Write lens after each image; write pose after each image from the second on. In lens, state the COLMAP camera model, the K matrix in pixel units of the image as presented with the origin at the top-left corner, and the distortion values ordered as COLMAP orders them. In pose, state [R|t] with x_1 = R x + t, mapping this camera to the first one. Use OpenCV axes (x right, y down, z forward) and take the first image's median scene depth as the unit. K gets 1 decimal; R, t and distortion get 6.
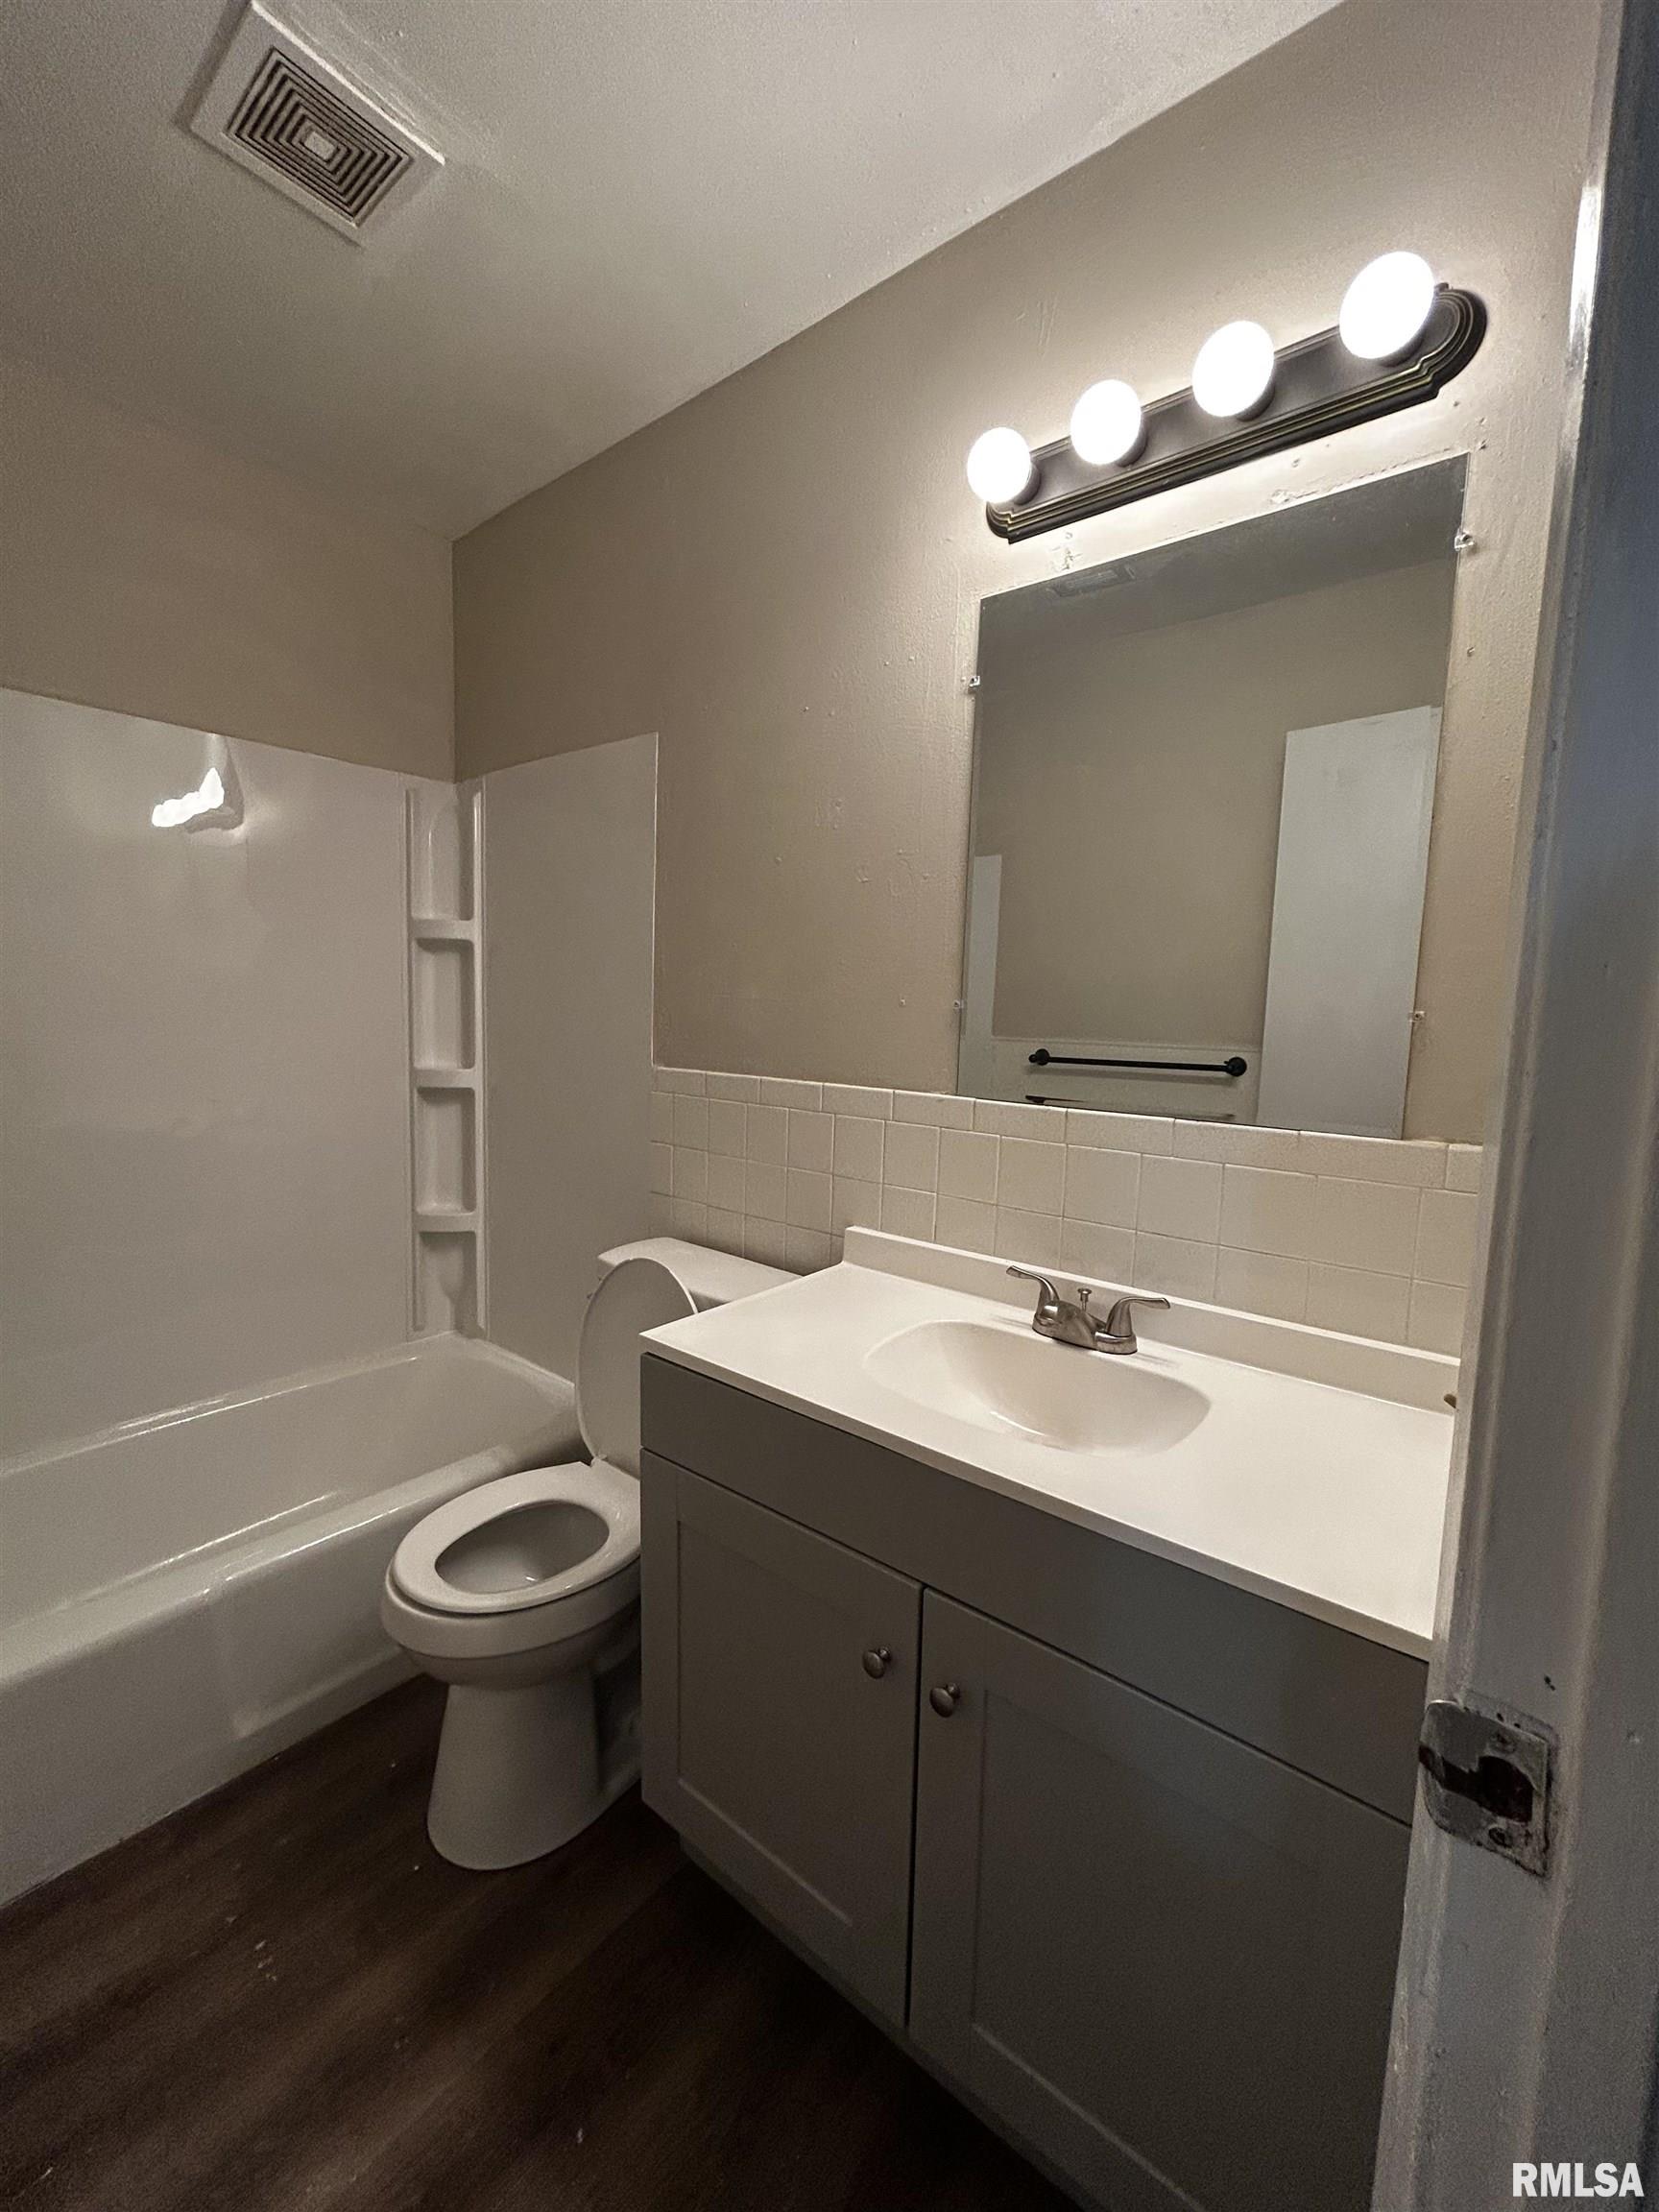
lens RADIAL K [[889.6, 0, 835.5], [0, 889.6, 1105.6], [0, 0, 1]] dist [-0.000840, -0.000240]
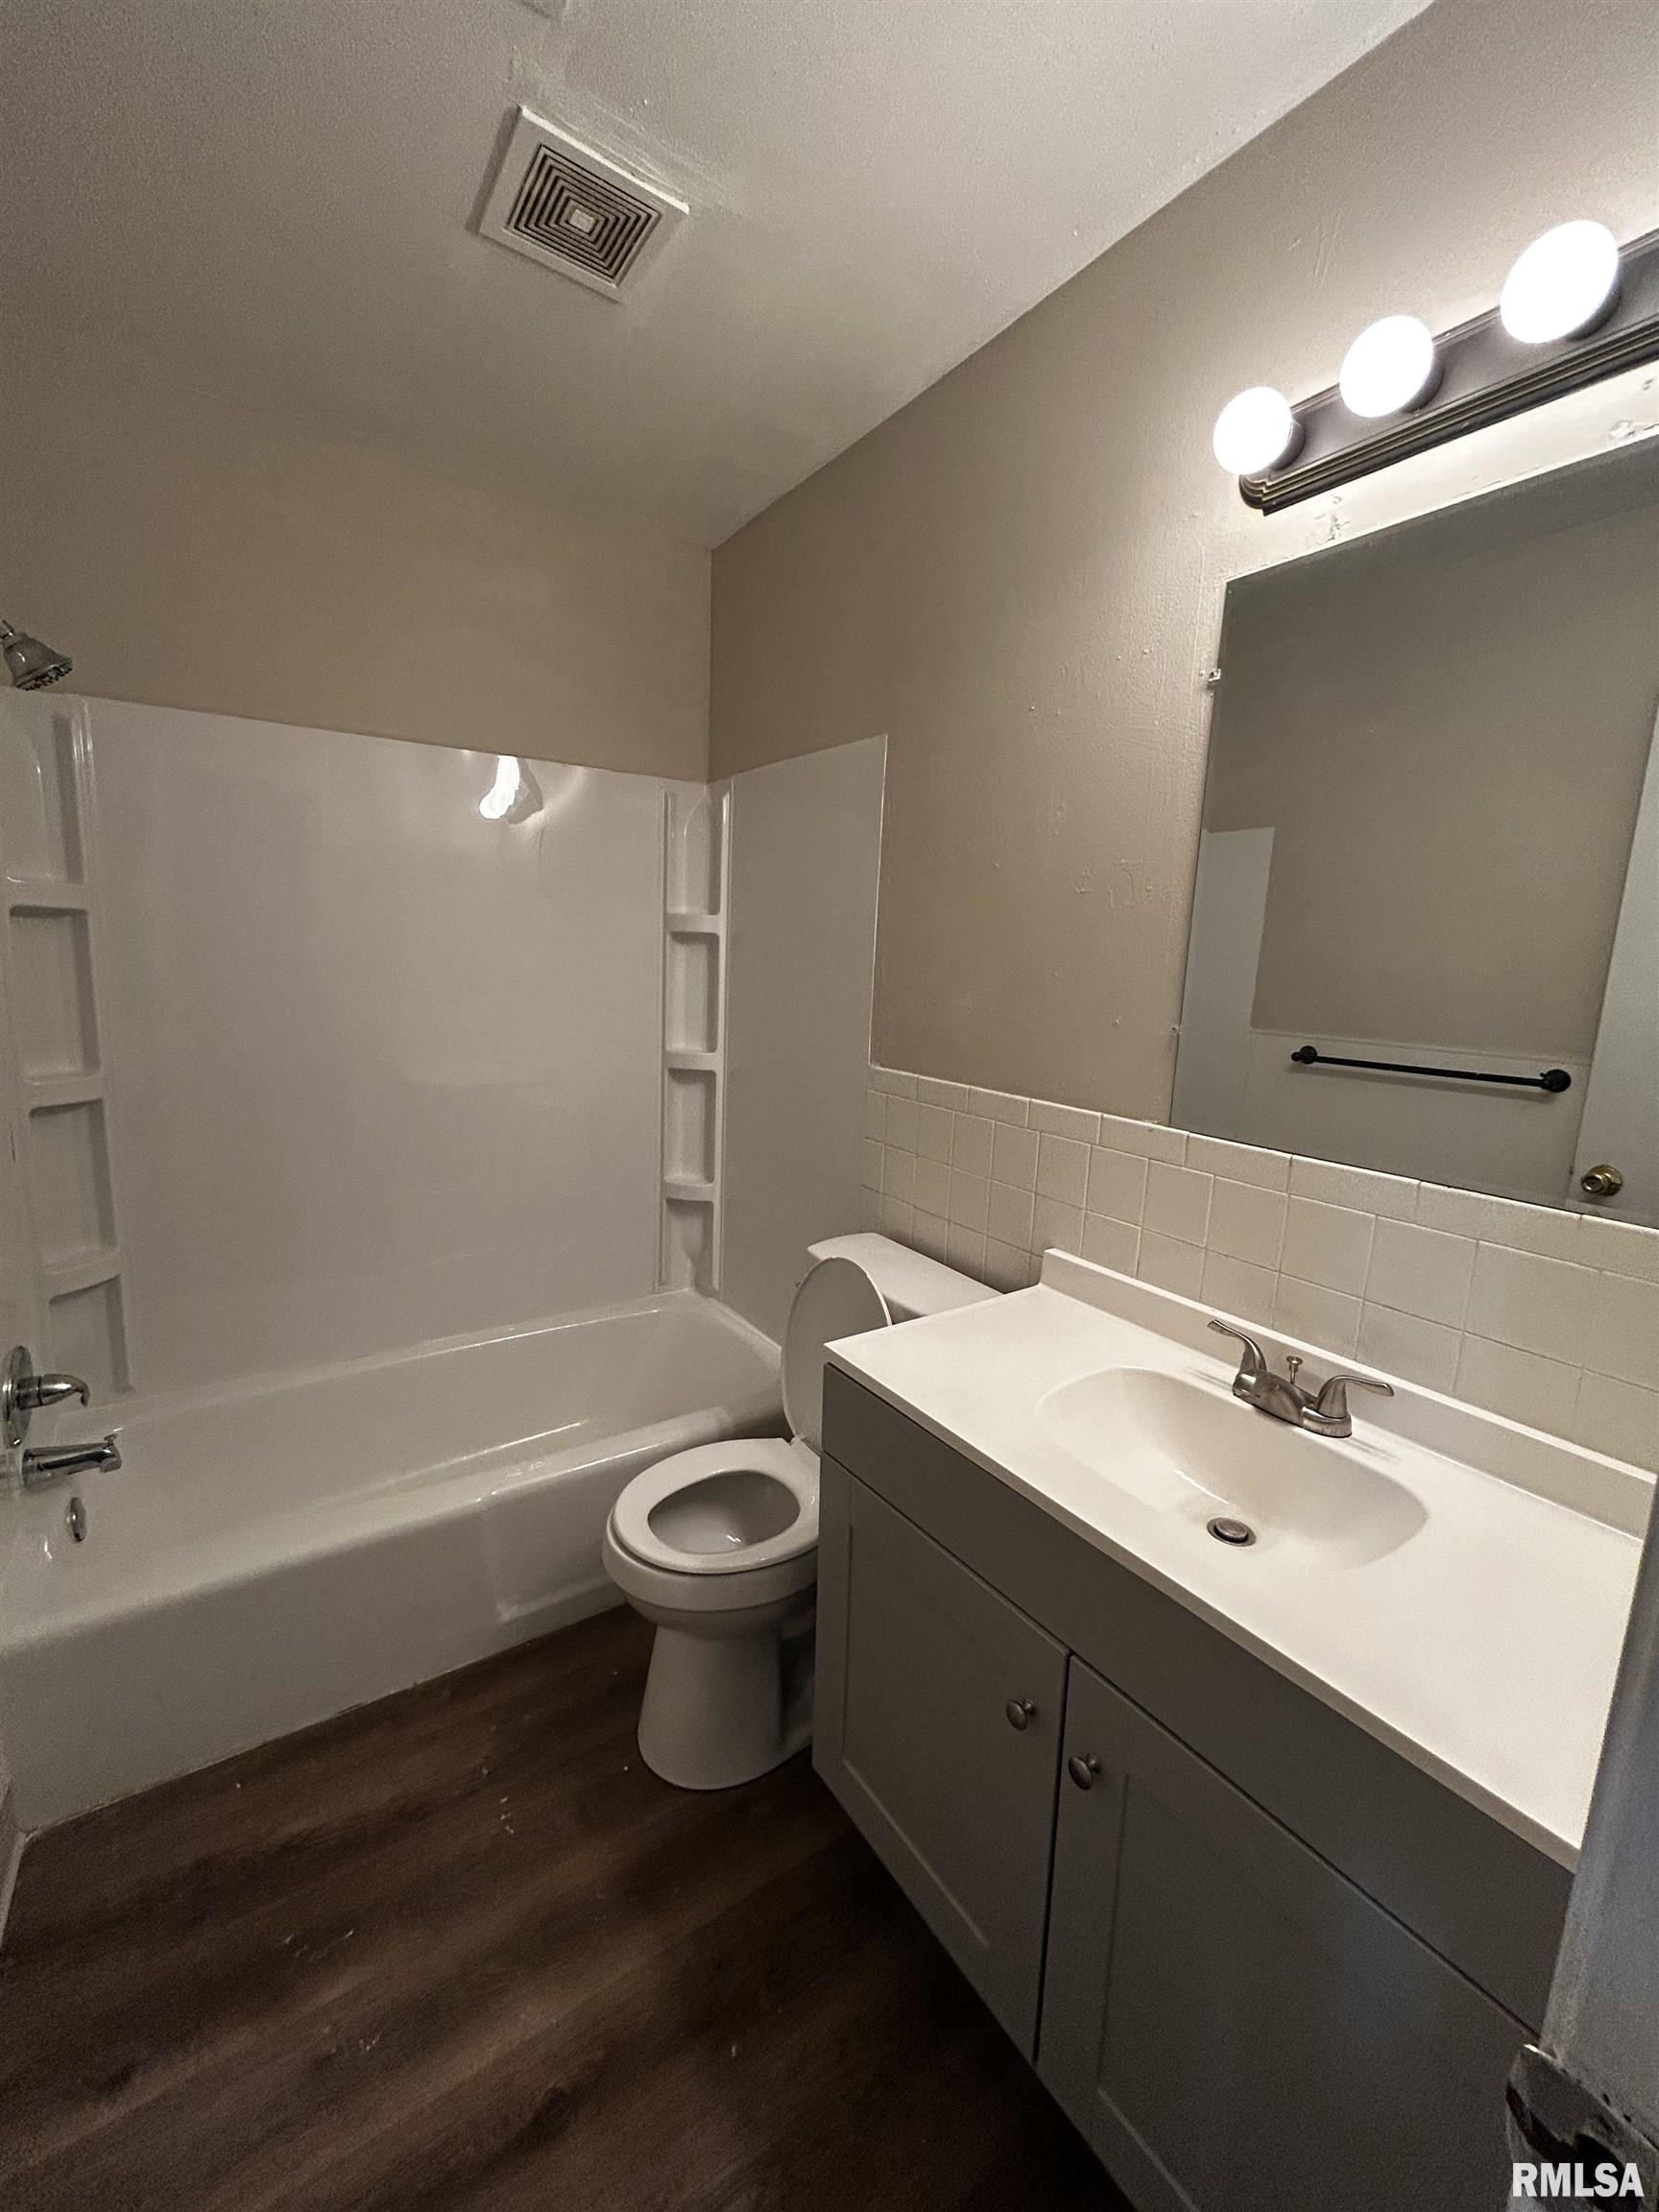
lens RADIAL K [[889.6, 0, 838.7], [0, 889.6, 1105.6], [0, 0, 1]] dist [-0.000840, -0.000240]
pose [[0.959391, 0.055297, -0.276605, 0.067083], [-0.041162, 0.997545, 0.056653, -0.079361], [0.279059, -0.042966, 0.959312, 0.008277]]
